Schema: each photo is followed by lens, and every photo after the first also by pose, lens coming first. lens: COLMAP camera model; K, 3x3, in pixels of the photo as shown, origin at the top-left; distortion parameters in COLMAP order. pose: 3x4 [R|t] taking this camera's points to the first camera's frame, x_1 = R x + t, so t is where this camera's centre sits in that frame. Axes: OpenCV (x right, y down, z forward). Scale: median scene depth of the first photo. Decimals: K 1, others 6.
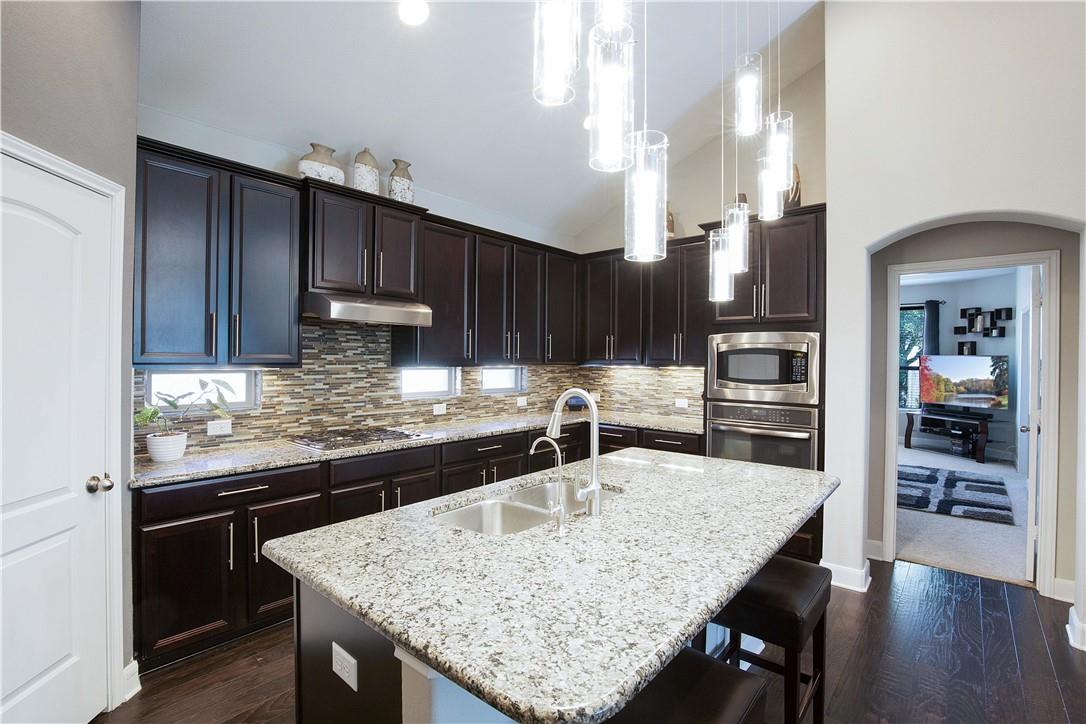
lens RADIAL K [[502.7, 0, 547.0], [0, 502.7, 360.4], [0, 0, 1]] dist [-0.029801, 0.004630]
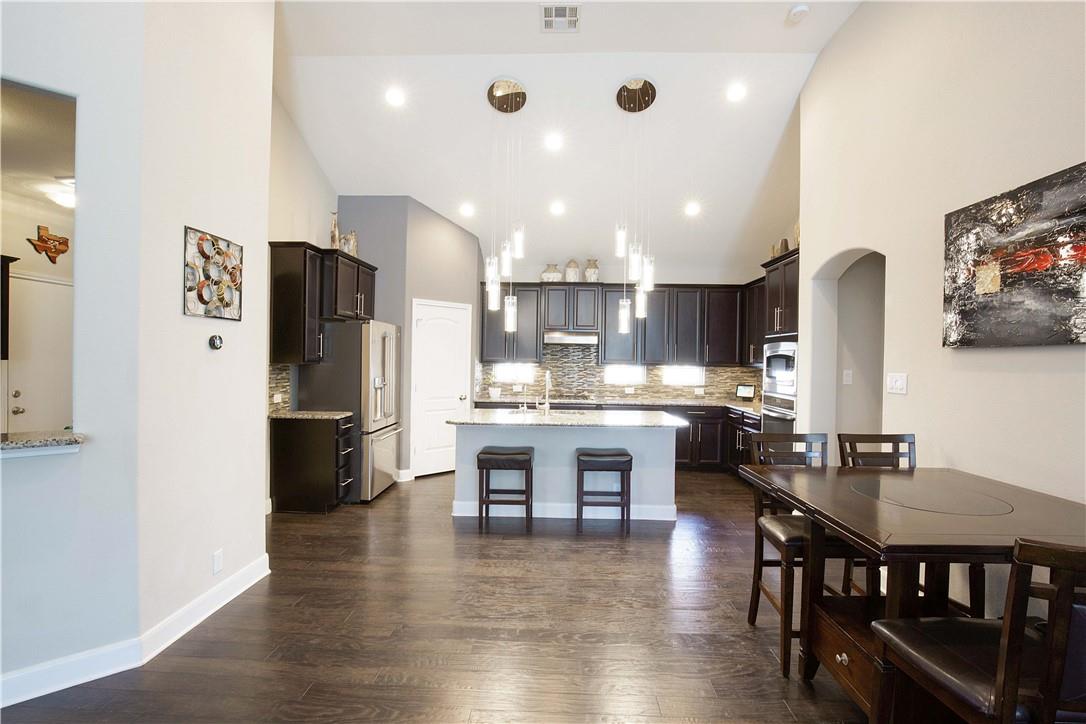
lens RADIAL K [[502.7, 0, 544.8], [0, 502.7, 364.5], [0, 0, 1]] dist [-0.029801, 0.004630]
pose [[0.620829, 0.007515, -0.783910, 1.116156], [-0.012832, 0.999918, -0.000577, 0.013712], [0.783841, 0.010417, 0.620874, -0.358691]]
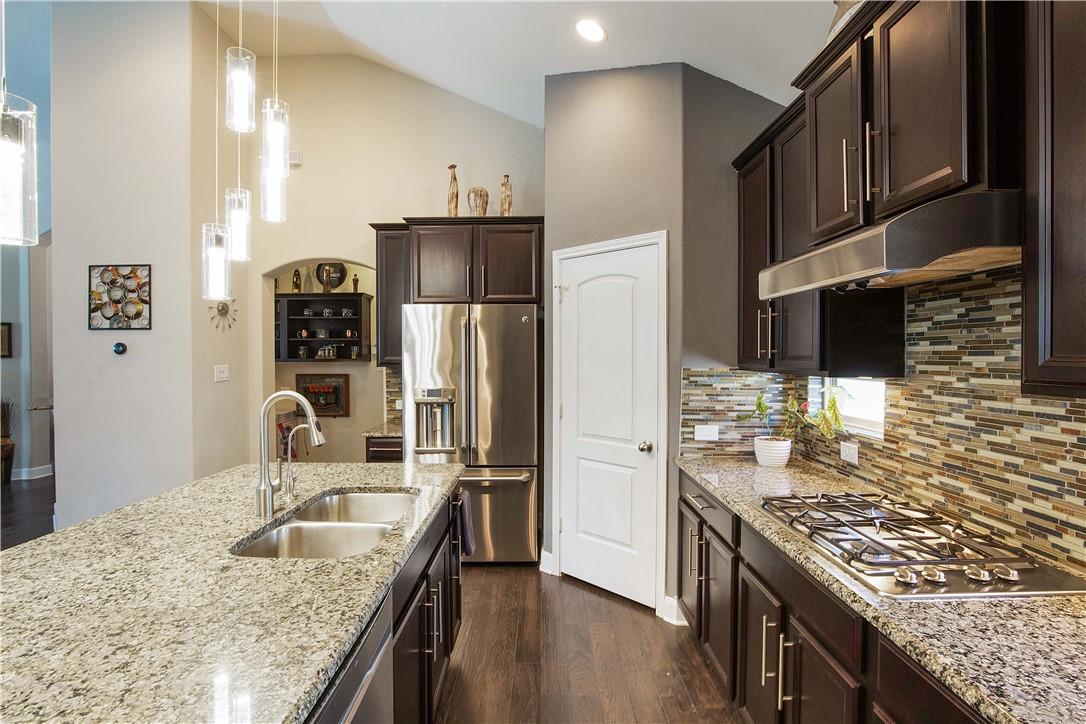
lens RADIAL K [[502.7, 0, 536.5], [0, 502.7, 358.3], [0, 0, 1]] dist [-0.029801, 0.004630]
pose [[-0.765262, -0.003463, -0.643709, 0.158640], [-0.008473, 0.999953, 0.004694, -0.007055], [0.643663, 0.009046, -0.765256, 1.039525]]
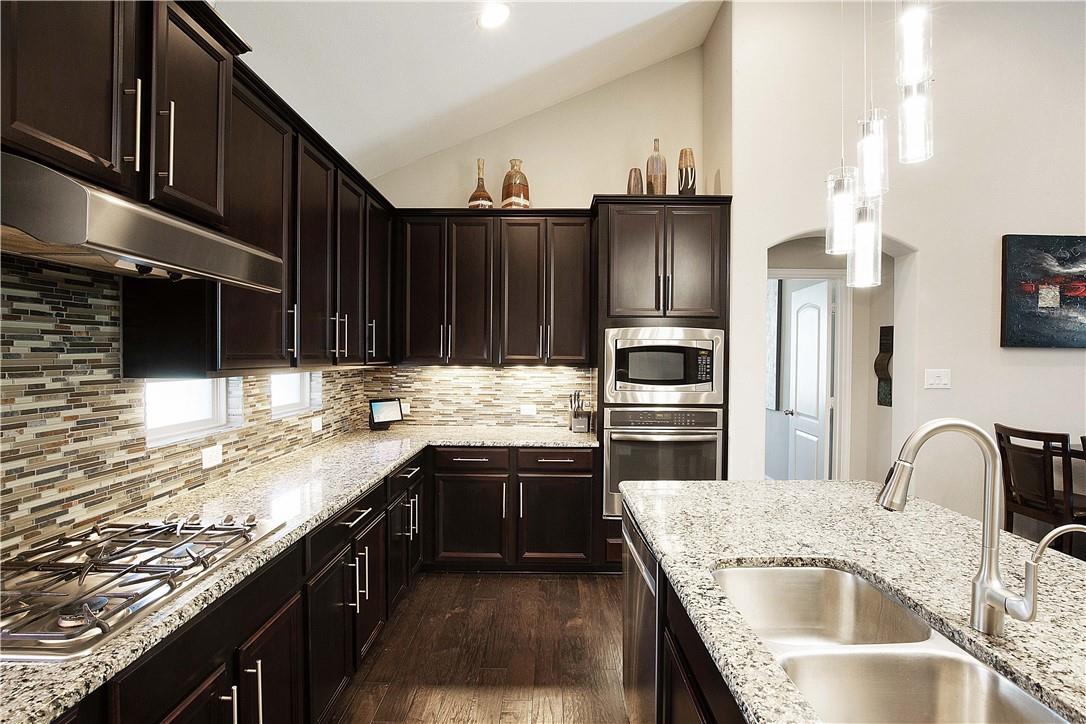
lens RADIAL K [[502.7, 0, 542.7], [0, 502.7, 362.4], [0, 0, 1]] dist [-0.029801, 0.004630]
pose [[0.766071, -0.011356, 0.642655, -0.324826], [0.002763, 0.999893, 0.014375, -0.007252], [-0.642750, -0.009237, 0.766020, 0.448900]]
